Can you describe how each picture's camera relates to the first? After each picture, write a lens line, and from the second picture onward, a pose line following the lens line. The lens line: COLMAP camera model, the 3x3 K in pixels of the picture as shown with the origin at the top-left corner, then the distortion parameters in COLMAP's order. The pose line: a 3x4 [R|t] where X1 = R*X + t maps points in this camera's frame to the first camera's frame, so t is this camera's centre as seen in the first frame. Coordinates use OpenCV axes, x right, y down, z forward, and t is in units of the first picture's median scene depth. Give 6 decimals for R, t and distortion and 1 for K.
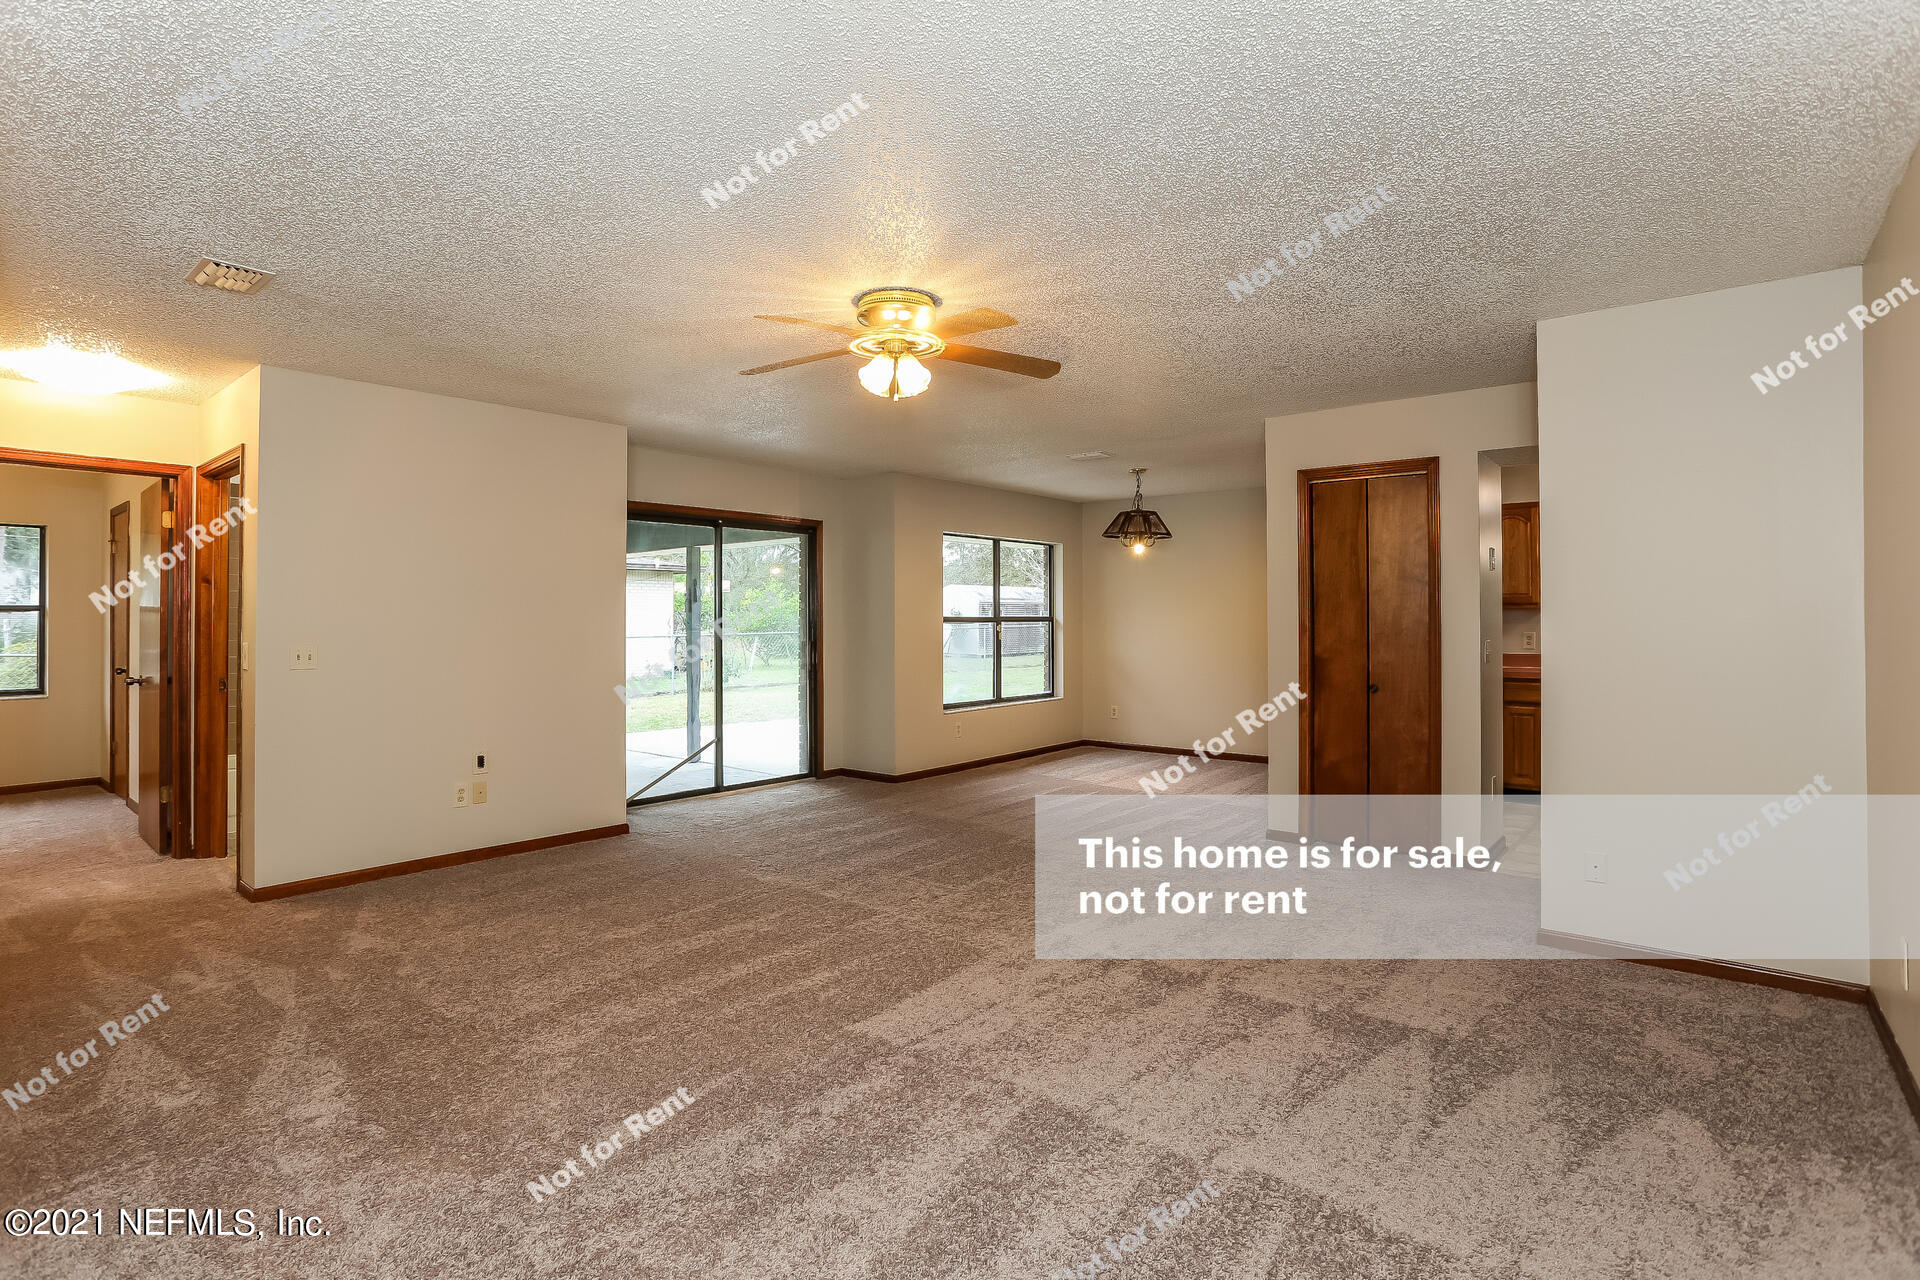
lens RADIAL K [[942.7, 0, 935.5], [0, 942.7, 599.1], [0, 0, 1]] dist [-0.035584, 0.001485]
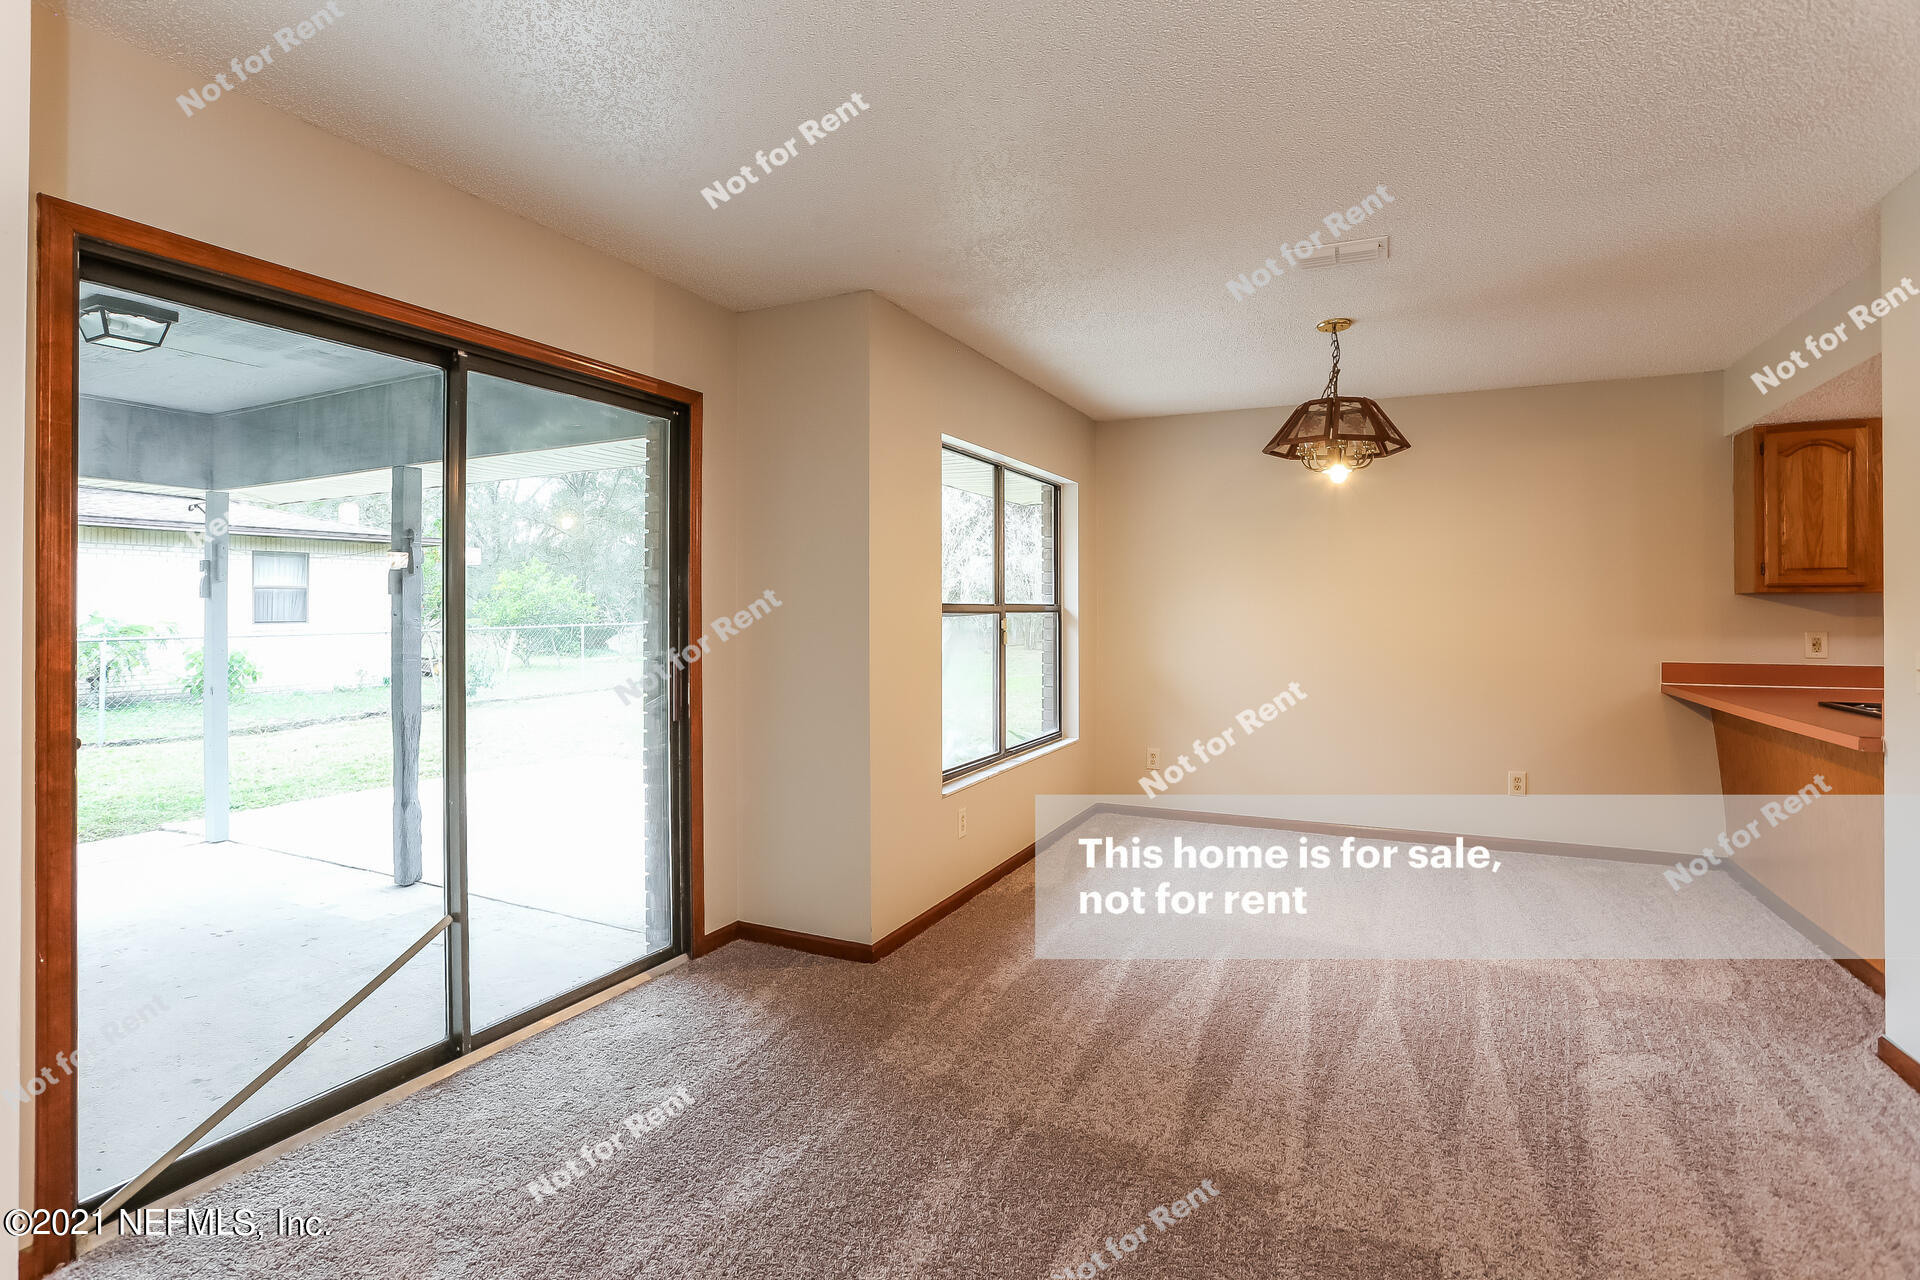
lens RADIAL K [[942.7, 0, 935.5], [0, 942.7, 599.1], [0, 0, 1]] dist [-0.035584, 0.001485]
pose [[0.971037, 0.003687, 0.238899, -0.110418], [-0.006192, 0.999933, 0.009734, 0.011079], [-0.238847, -0.010931, 0.970996, 0.490551]]
